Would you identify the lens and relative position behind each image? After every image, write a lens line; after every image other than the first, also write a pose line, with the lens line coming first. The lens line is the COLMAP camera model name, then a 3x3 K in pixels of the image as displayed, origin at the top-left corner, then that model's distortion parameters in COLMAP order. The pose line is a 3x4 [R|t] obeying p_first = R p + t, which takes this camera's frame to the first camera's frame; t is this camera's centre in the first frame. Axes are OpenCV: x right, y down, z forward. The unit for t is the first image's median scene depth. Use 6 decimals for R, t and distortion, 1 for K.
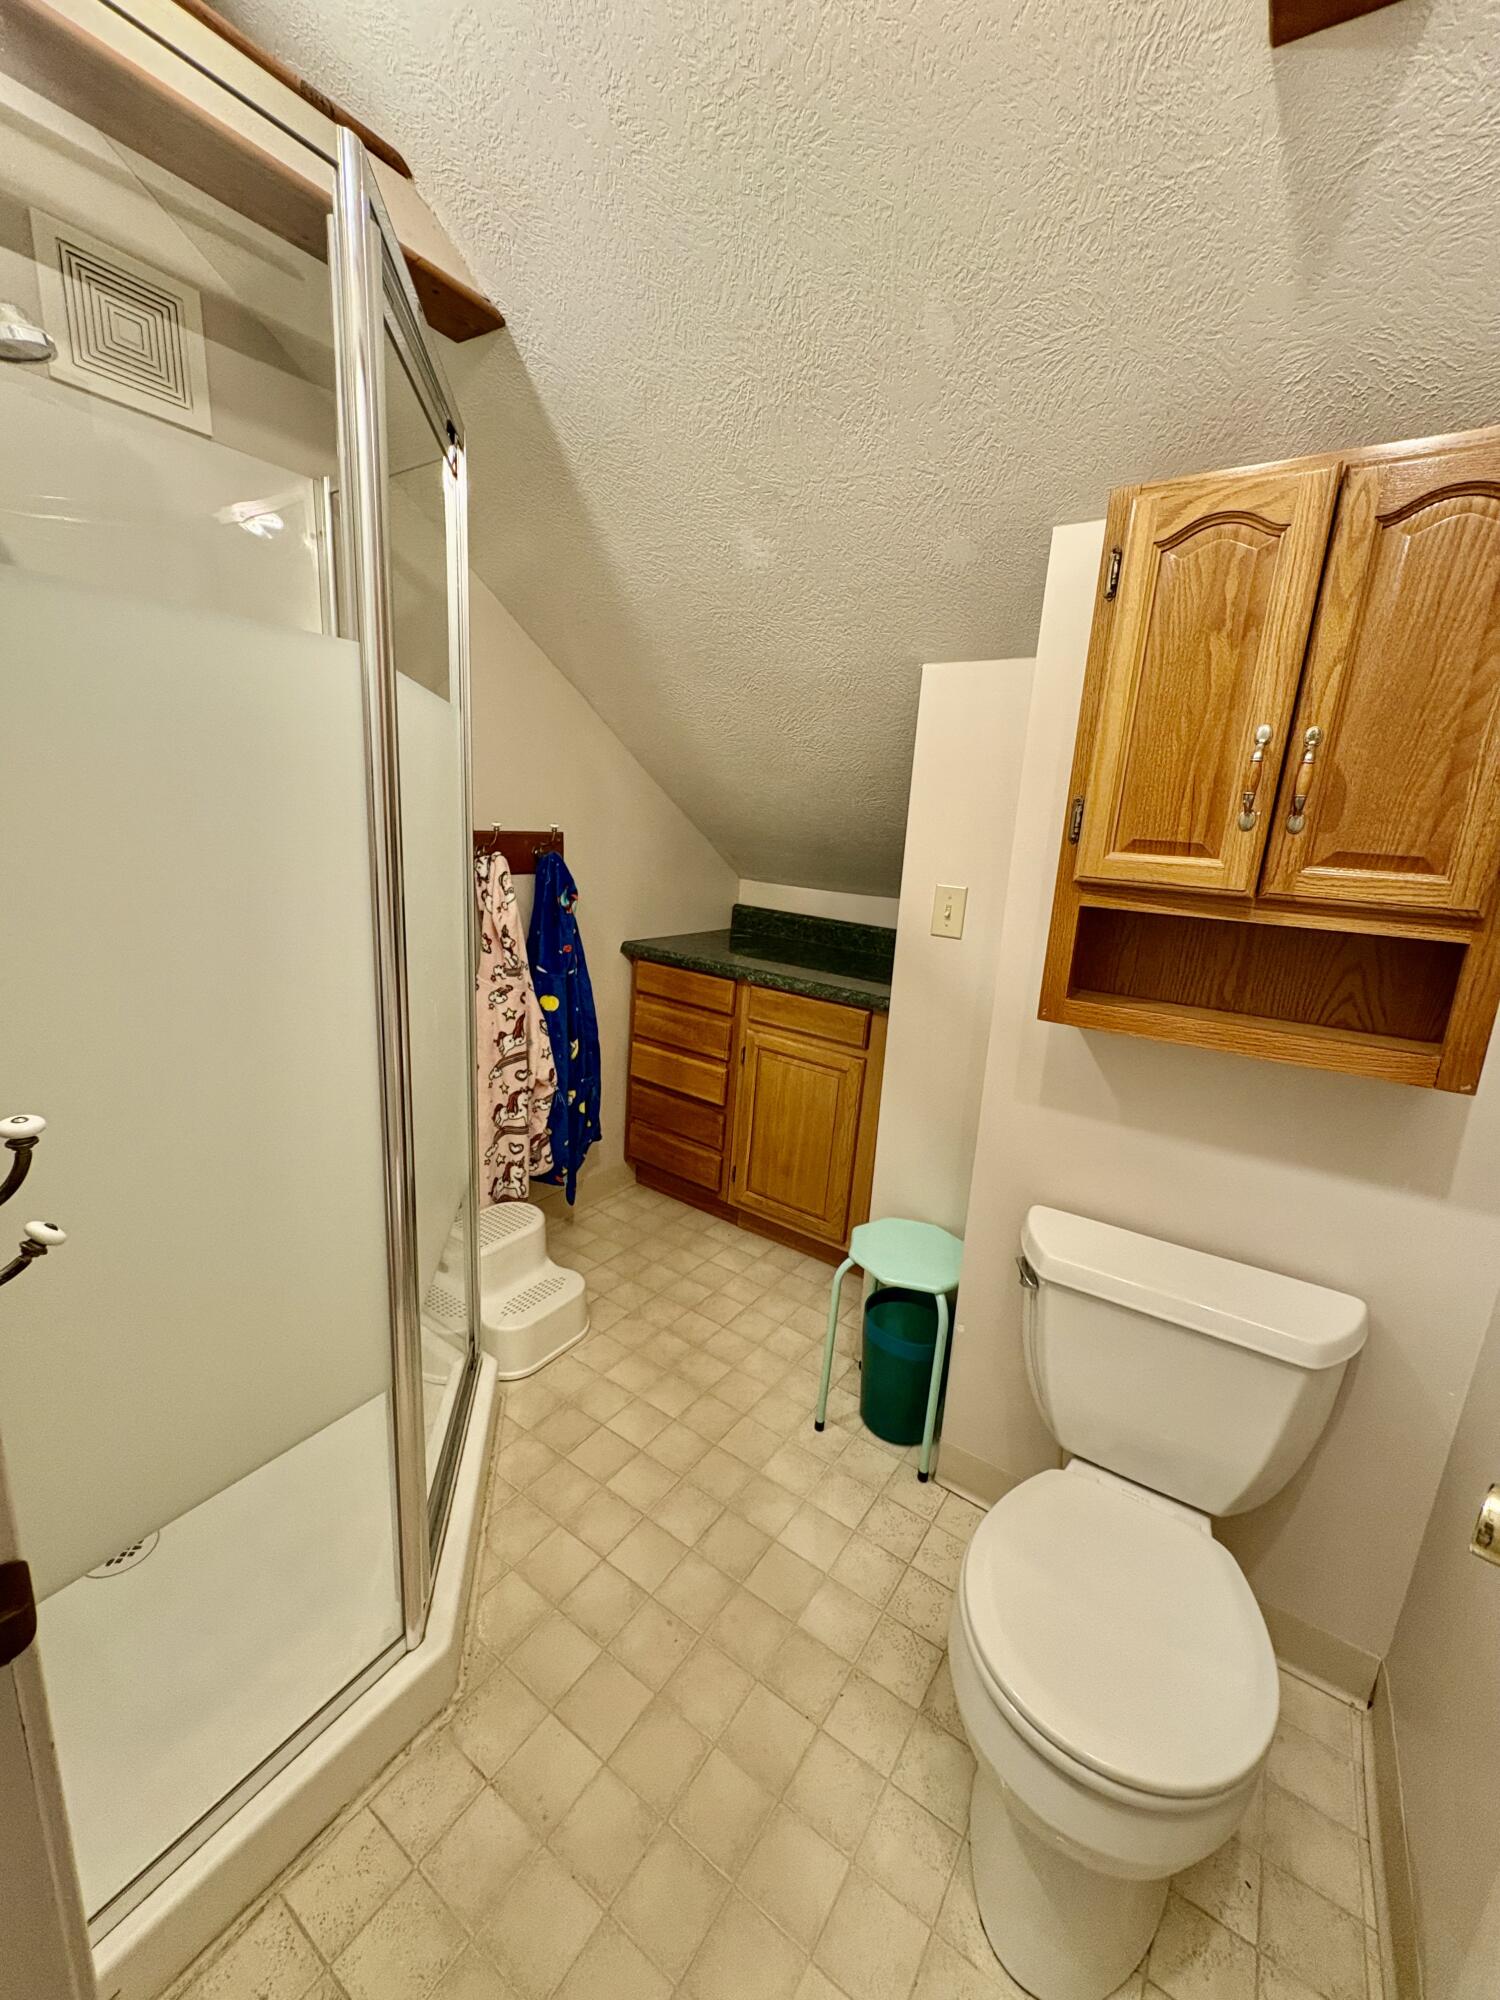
lens RADIAL K [[796.7, 0, 739.6], [0, 796.7, 1003.5], [0, 0, 1]] dist [0.000807, -0.000254]
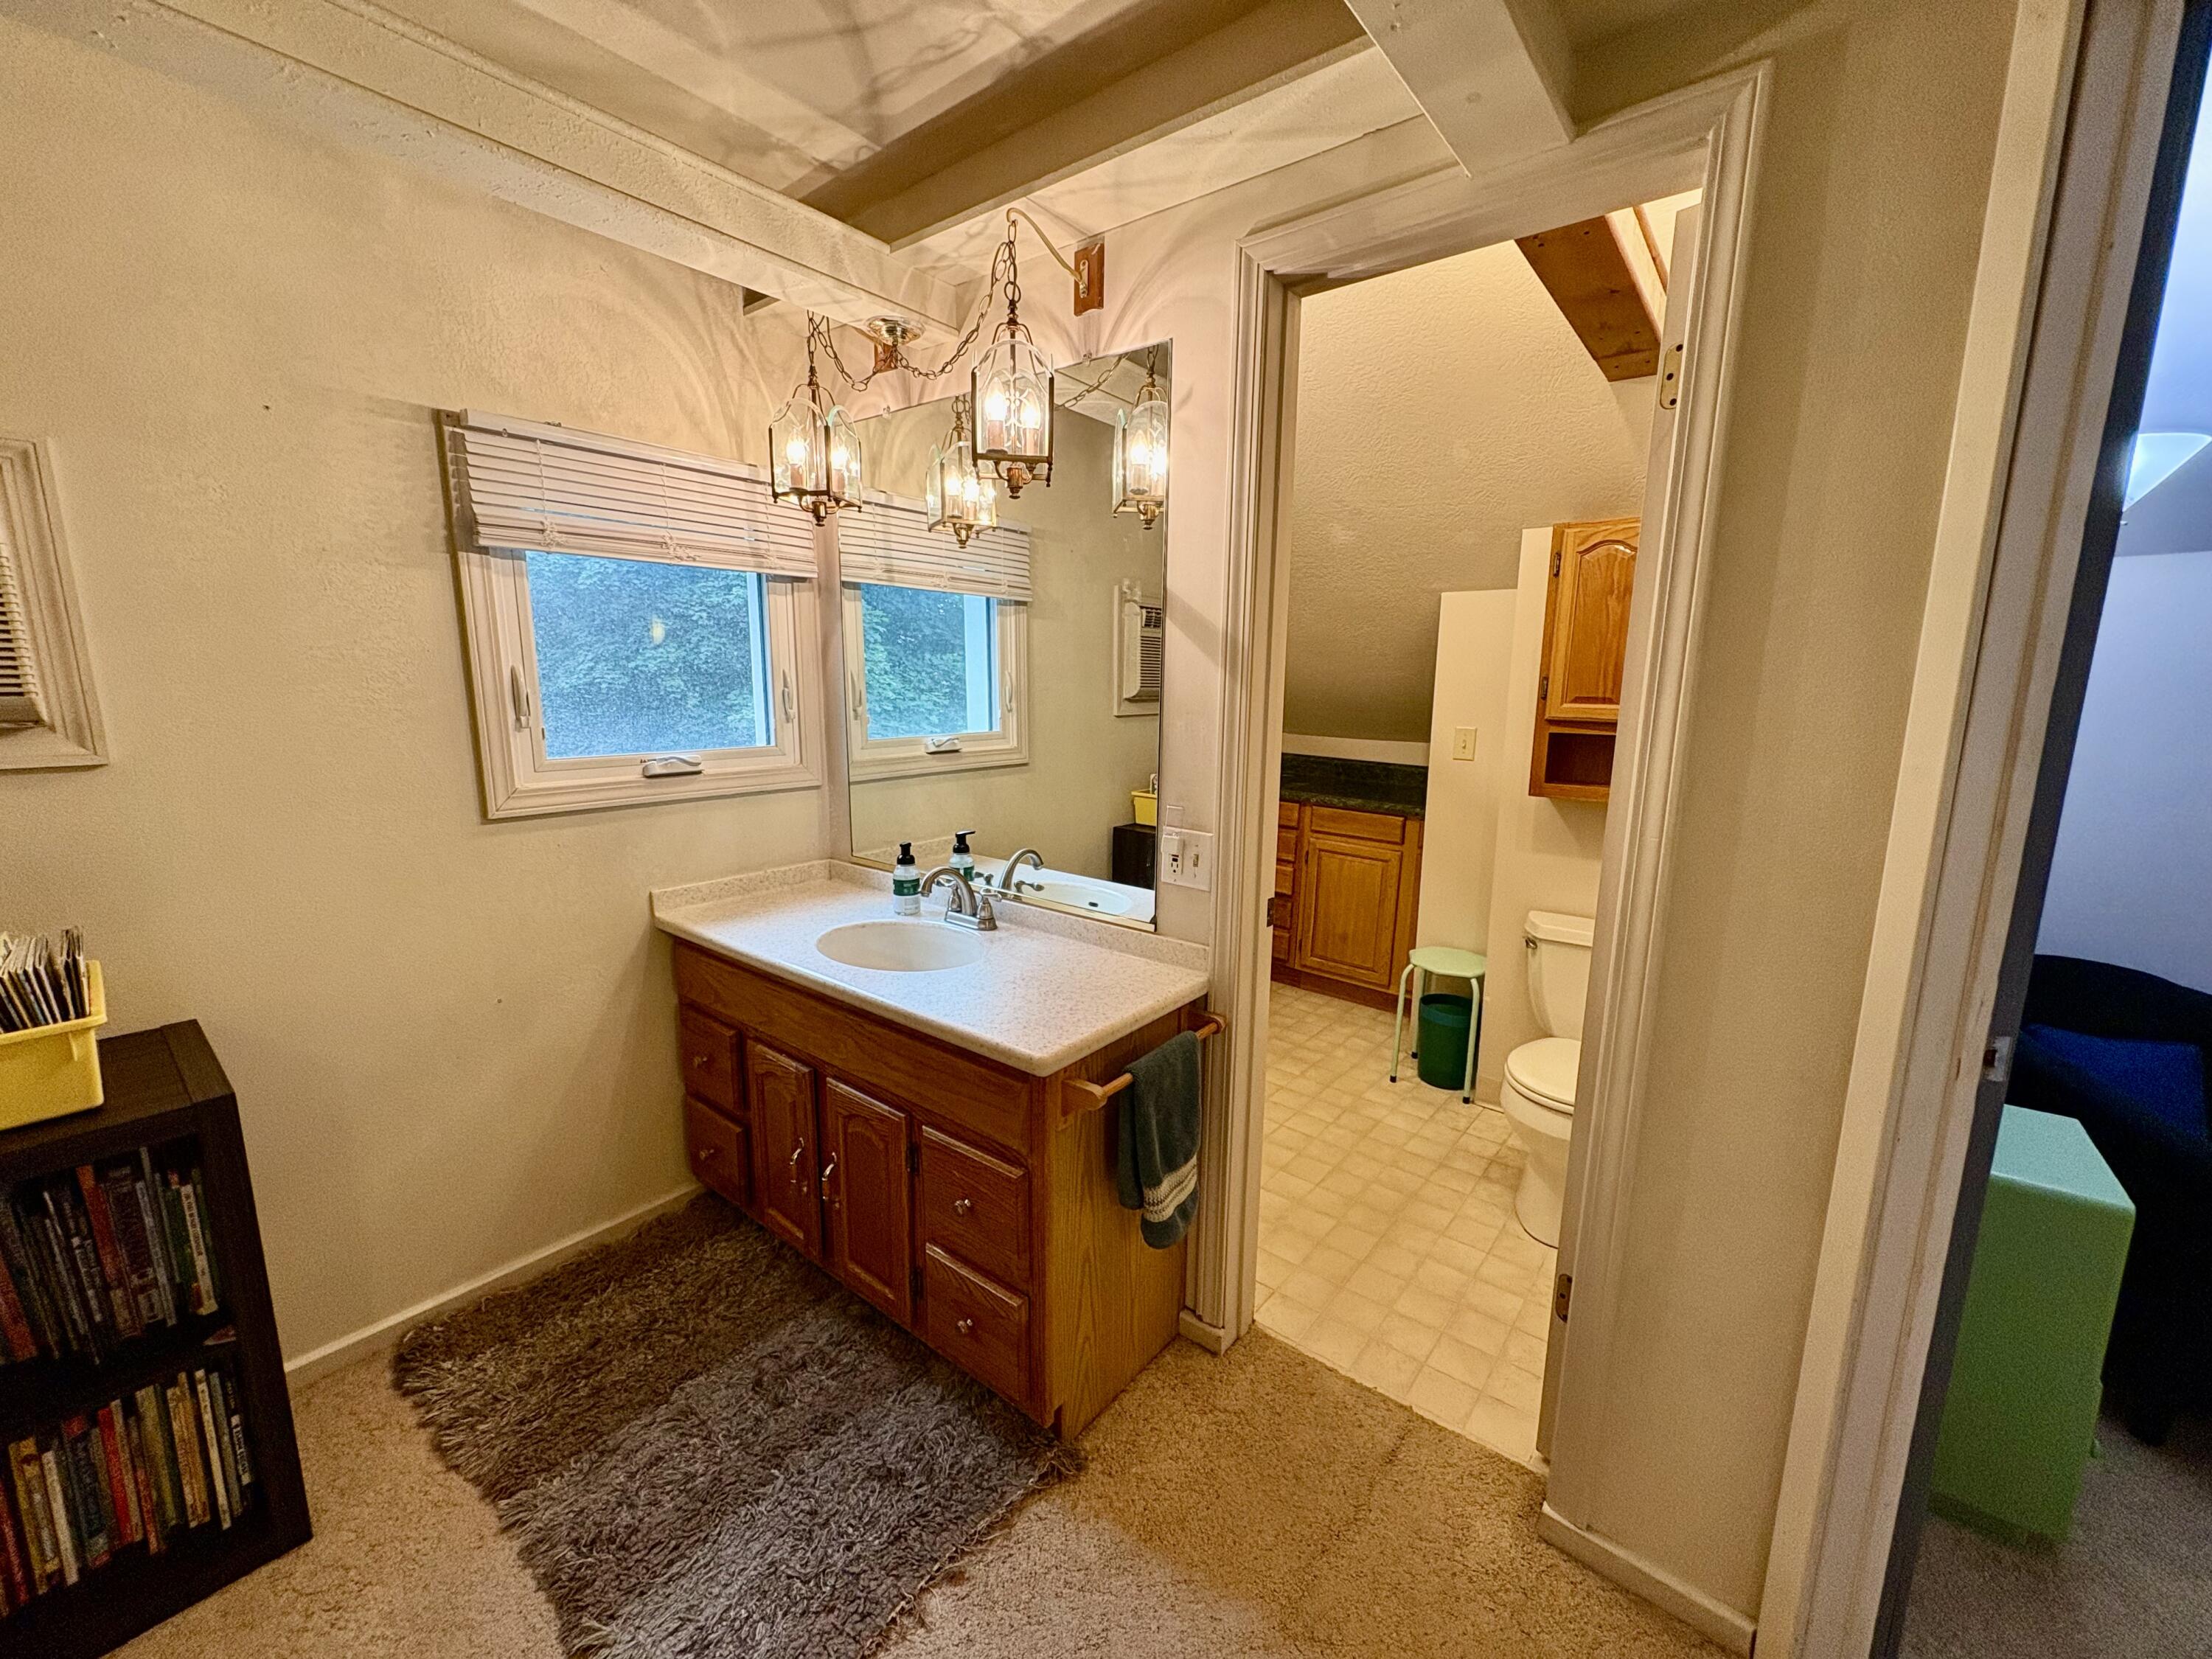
lens RADIAL K [[881.1, 0, 1107.8], [0, 881.1, 832.2], [0, 0, 1]] dist [0.000807, -0.000254]
pose [[0.997120, -0.029076, -0.070044, -0.341903], [0.025168, 0.998112, -0.056035, 0.146393], [0.071541, 0.054111, 0.995969, -0.820335]]
